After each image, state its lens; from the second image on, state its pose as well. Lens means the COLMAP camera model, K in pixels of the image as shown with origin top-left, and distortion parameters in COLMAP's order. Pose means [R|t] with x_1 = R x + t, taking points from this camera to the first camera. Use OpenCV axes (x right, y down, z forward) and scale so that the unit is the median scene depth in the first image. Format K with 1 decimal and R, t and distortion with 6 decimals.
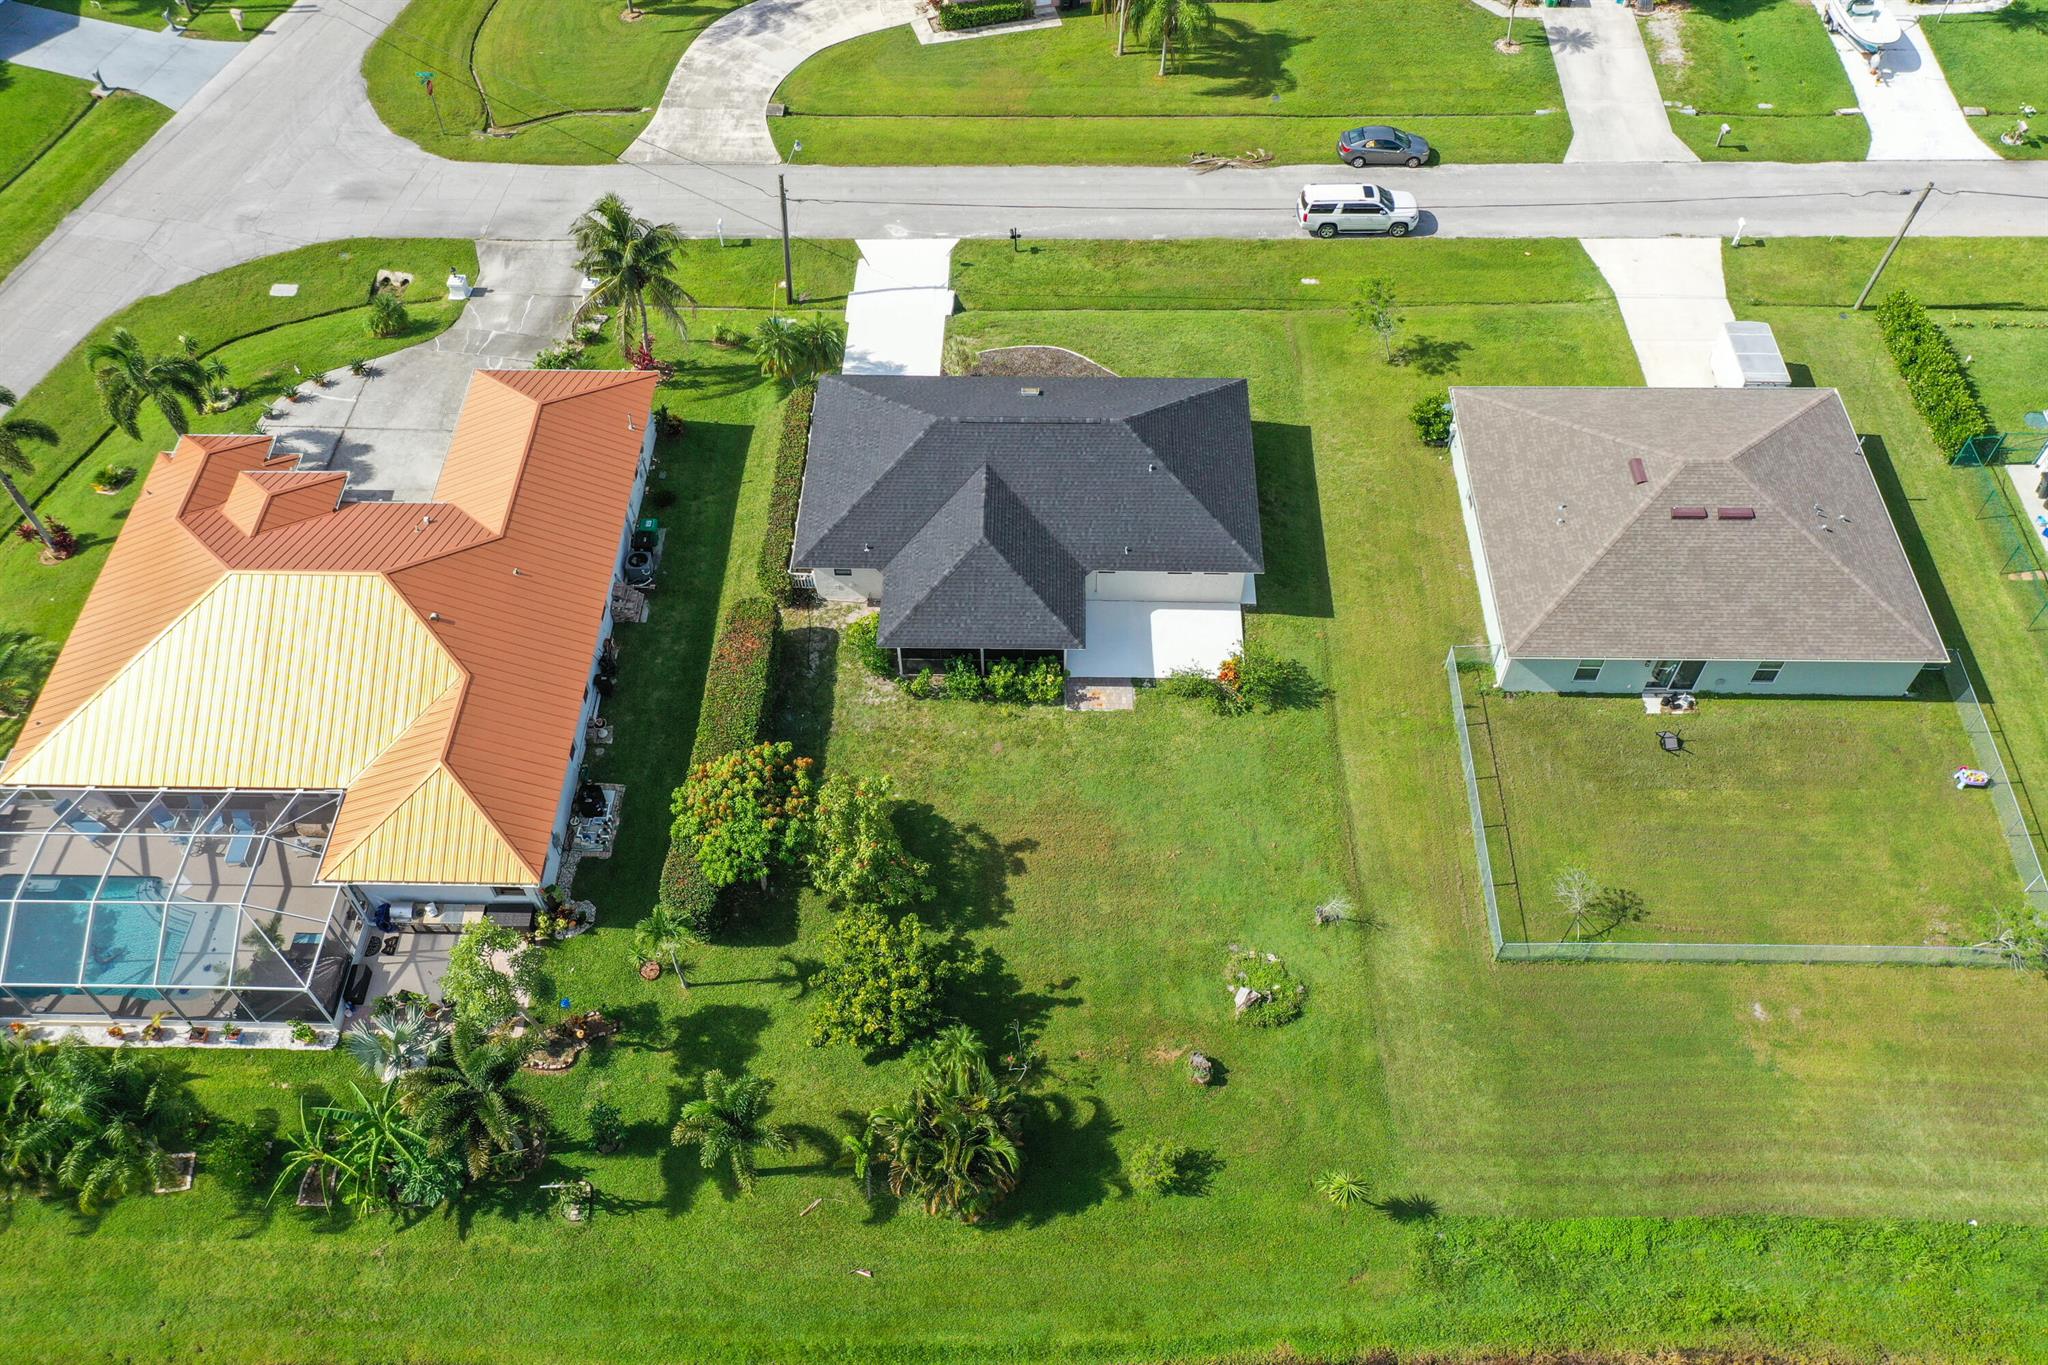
lens RADIAL K [[1698.9, 0, 1041.7], [0, 1698.9, 682.4], [0, 0, 1]] dist [0.012771, 0.006525]
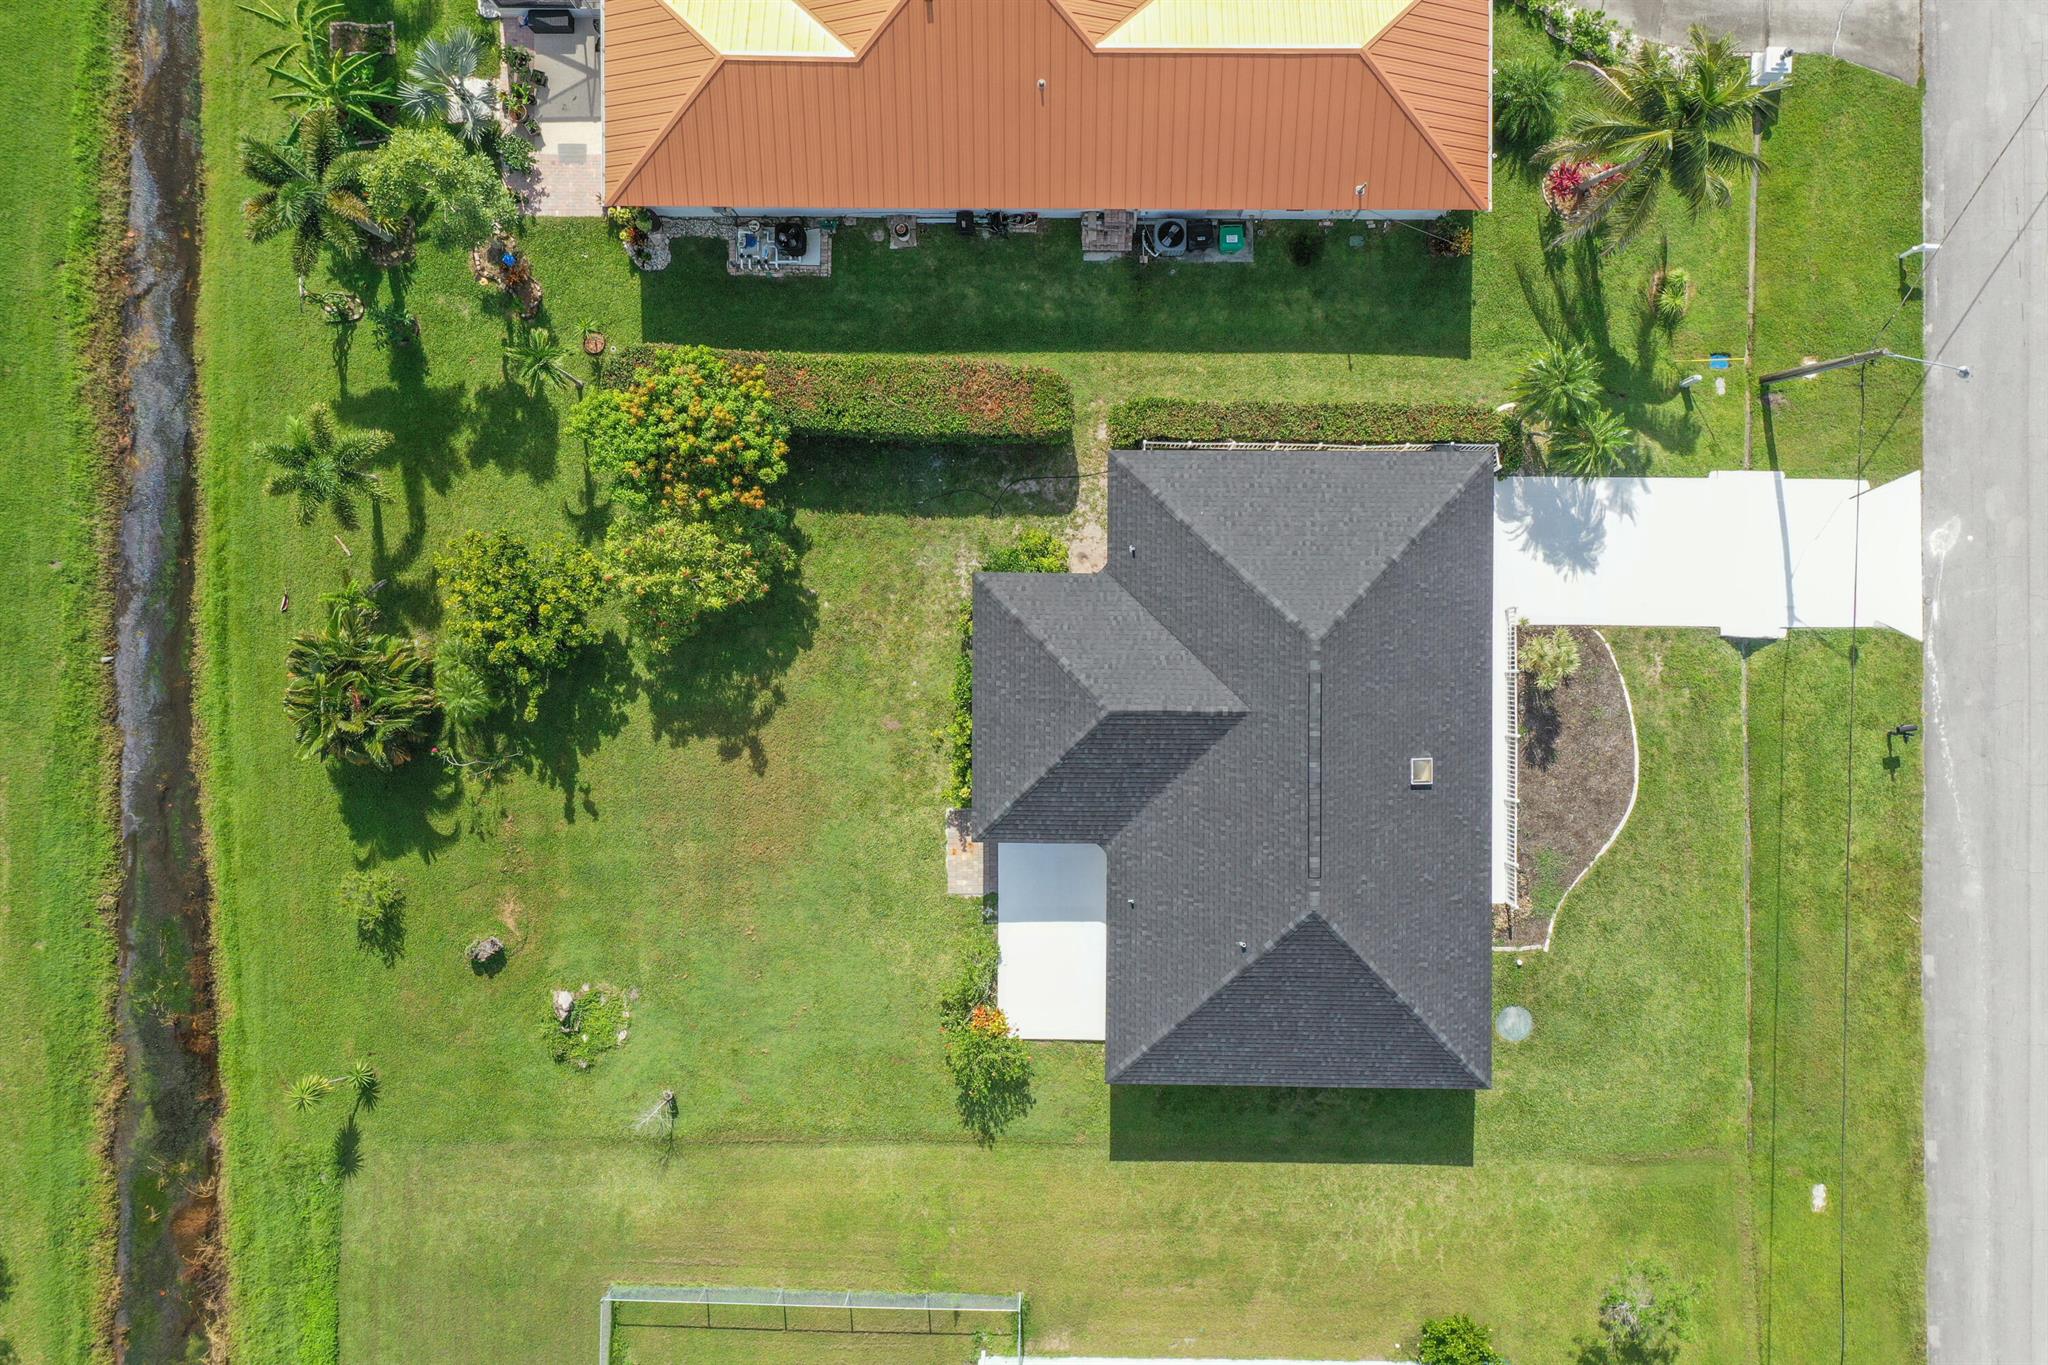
lens RADIAL K [[1698.9, 0, 1021.4], [0, 1698.9, 670.6], [0, 0, 1]] dist [0.012771, 0.006525]
pose [[0.006018, 0.999932, 0.010009, -0.062483], [-0.768417, -0.001781, 0.639947, -0.553064], [0.639921, -0.011542, 0.768354, 0.434545]]
